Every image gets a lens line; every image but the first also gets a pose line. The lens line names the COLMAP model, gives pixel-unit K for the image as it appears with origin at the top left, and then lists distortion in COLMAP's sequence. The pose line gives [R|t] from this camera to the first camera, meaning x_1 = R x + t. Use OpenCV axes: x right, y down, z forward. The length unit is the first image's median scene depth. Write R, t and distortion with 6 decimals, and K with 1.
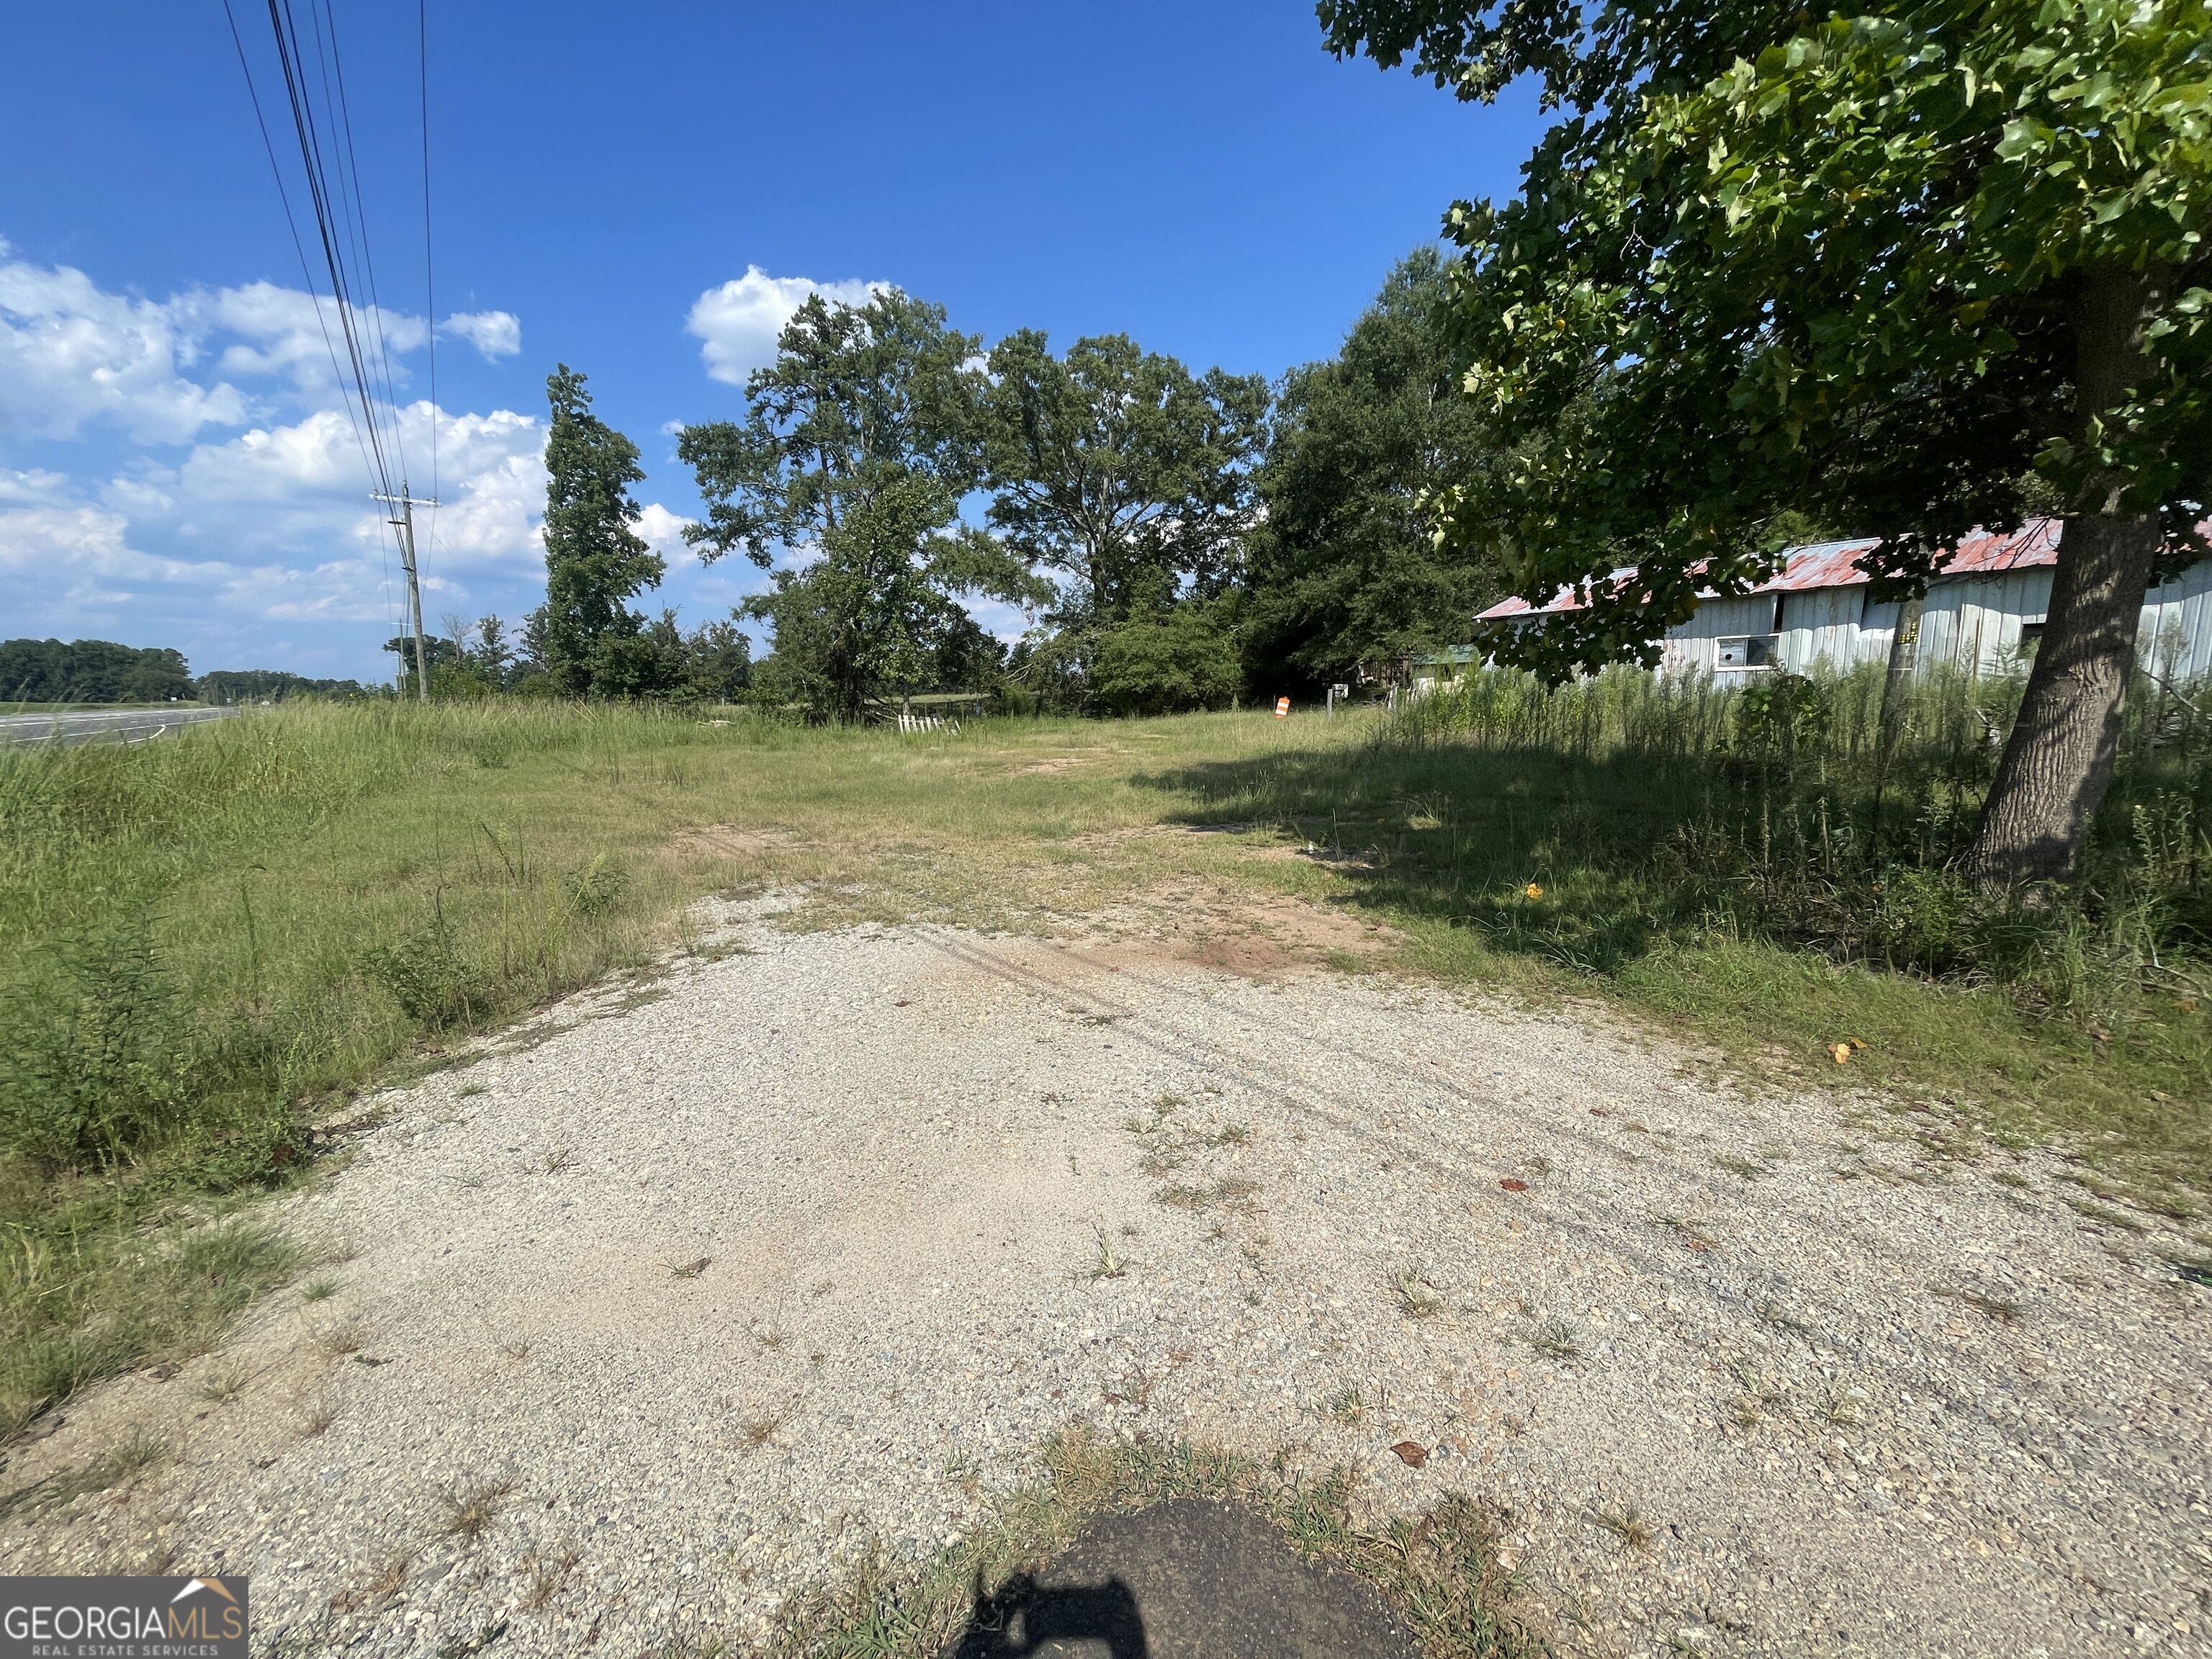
lens RADIAL K [[898.8, 0, 1104.2], [0, 898.8, 836.9], [0, 0, 1]] dist [-0.001618, 0.002403]
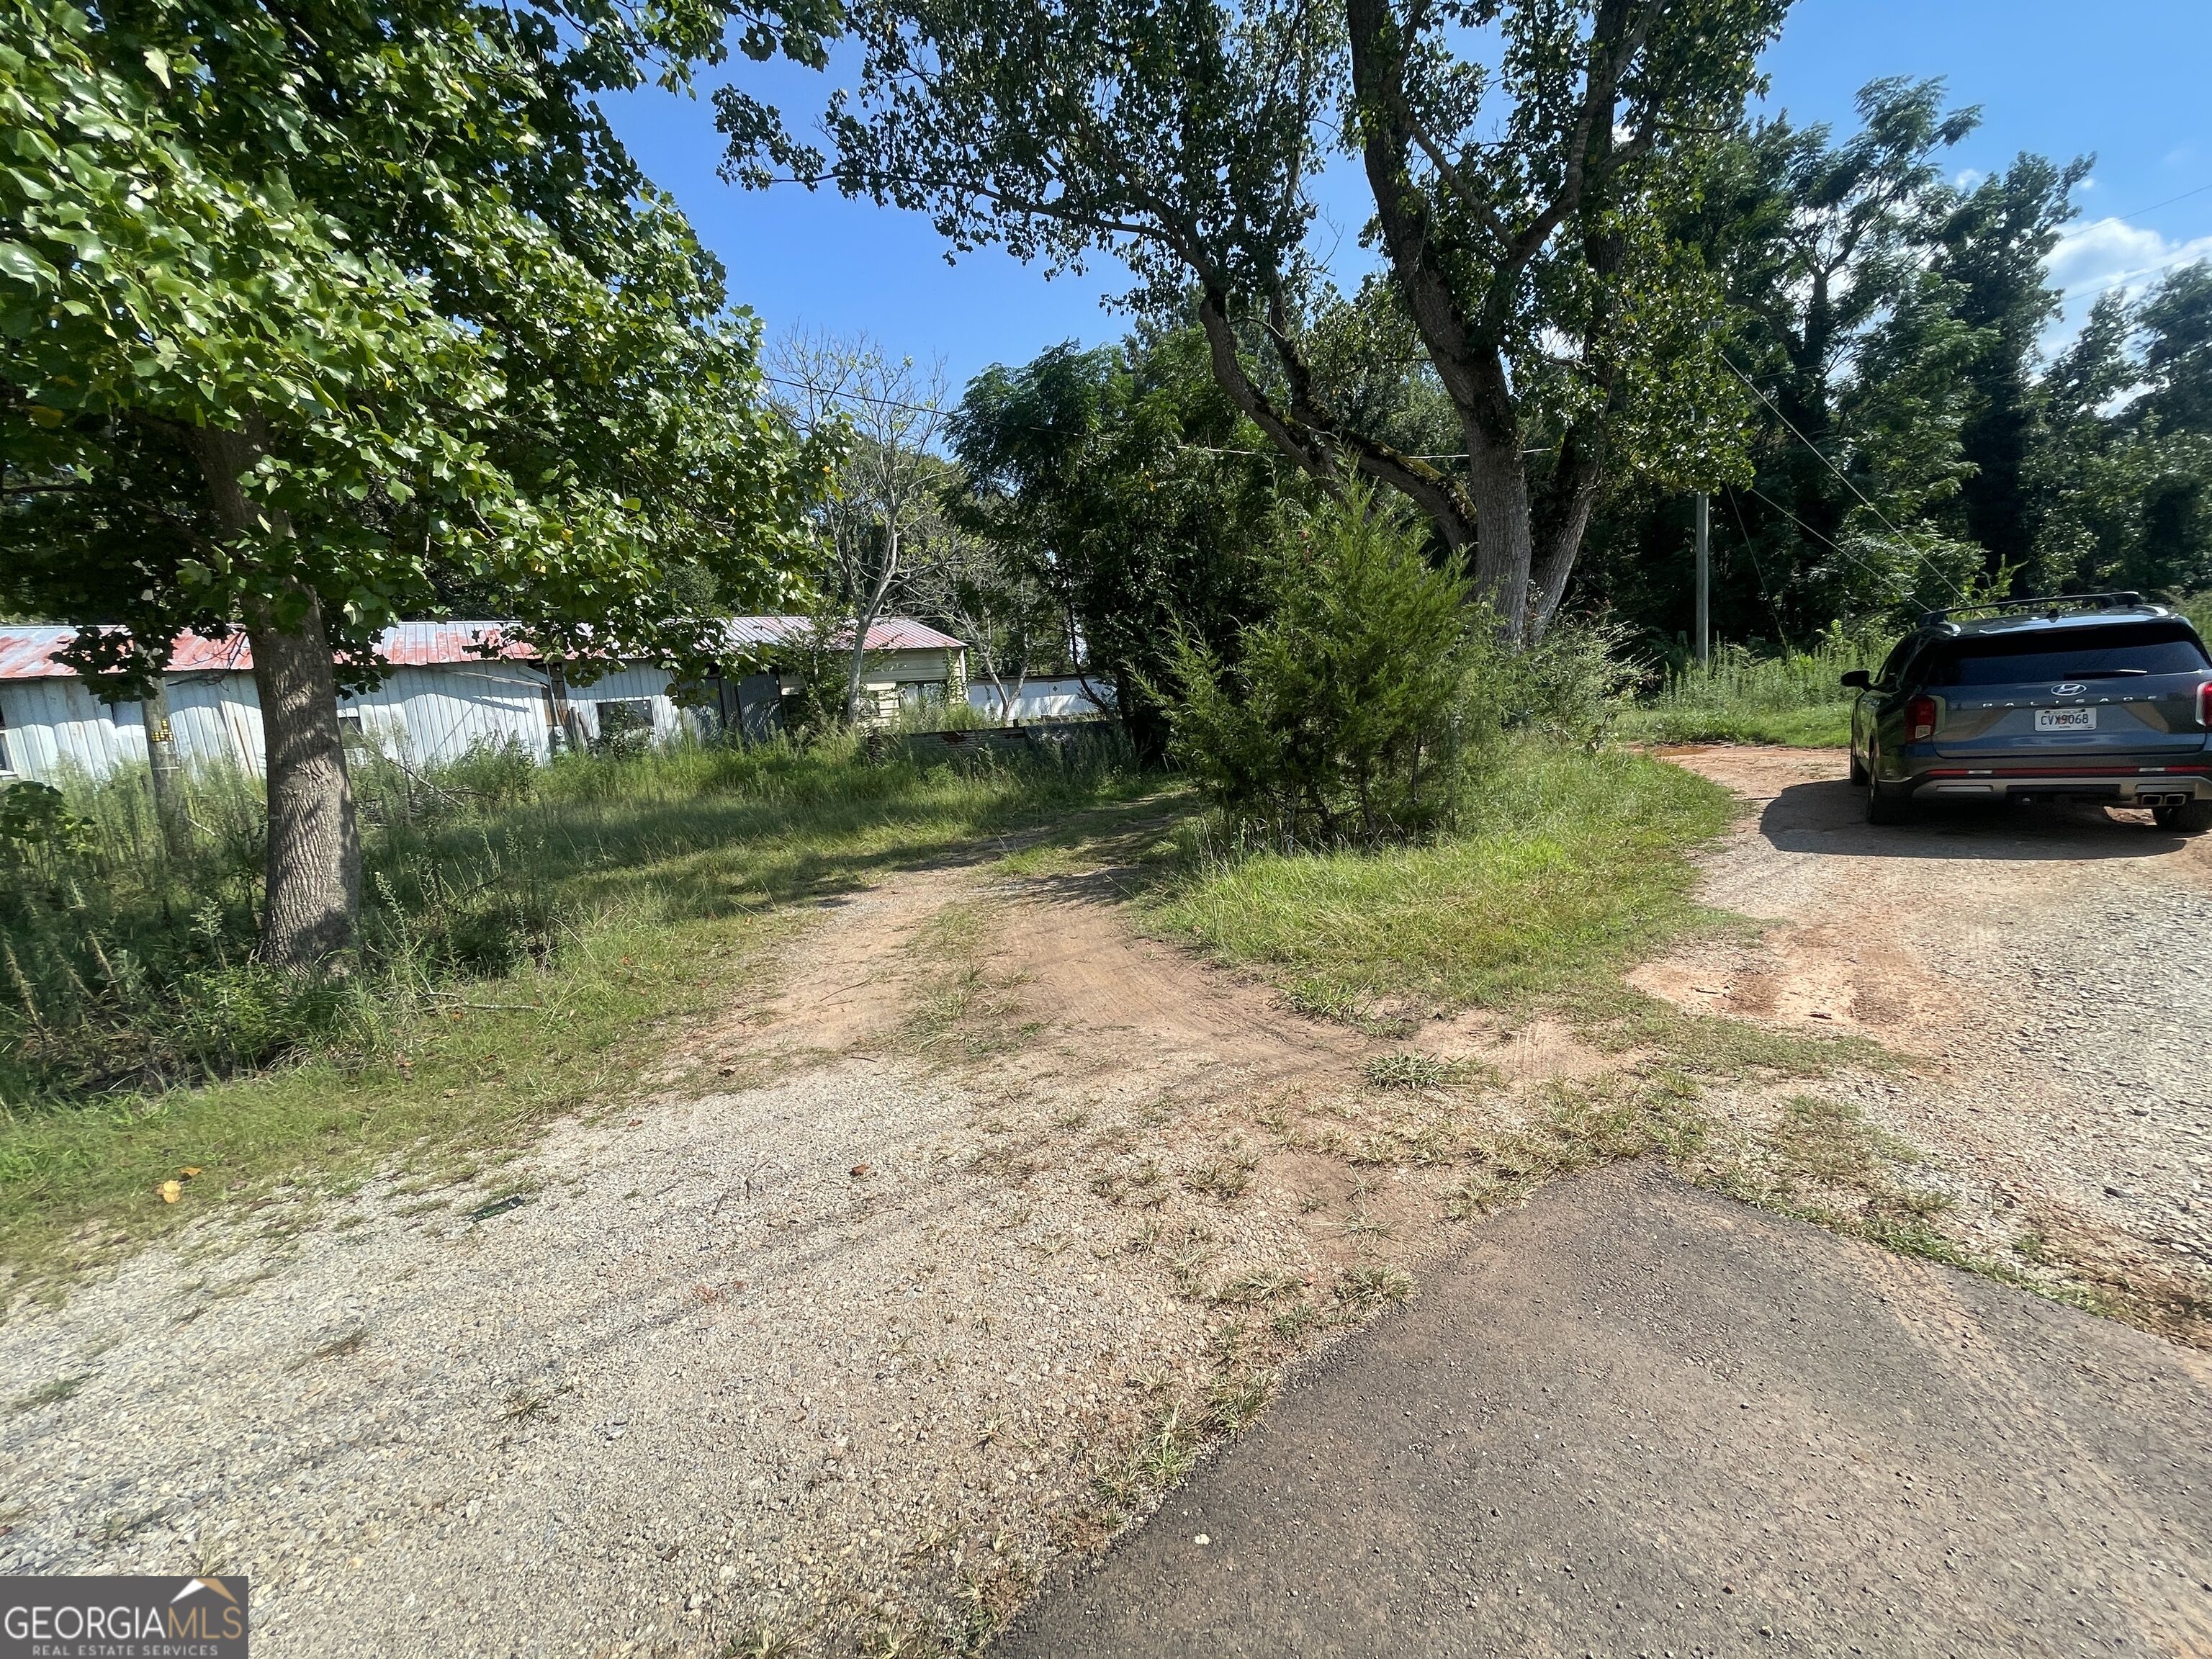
lens RADIAL K [[885.8, 0, 1109.1], [0, 885.8, 838.7], [0, 0, 1]] dist [0.002726, -0.000060]
pose [[0.064016, -0.136144, 0.988619, 0.031483], [0.228093, 0.966424, 0.118318, 0.003181], [-0.971533, 0.217922, 0.092920, -0.096004]]
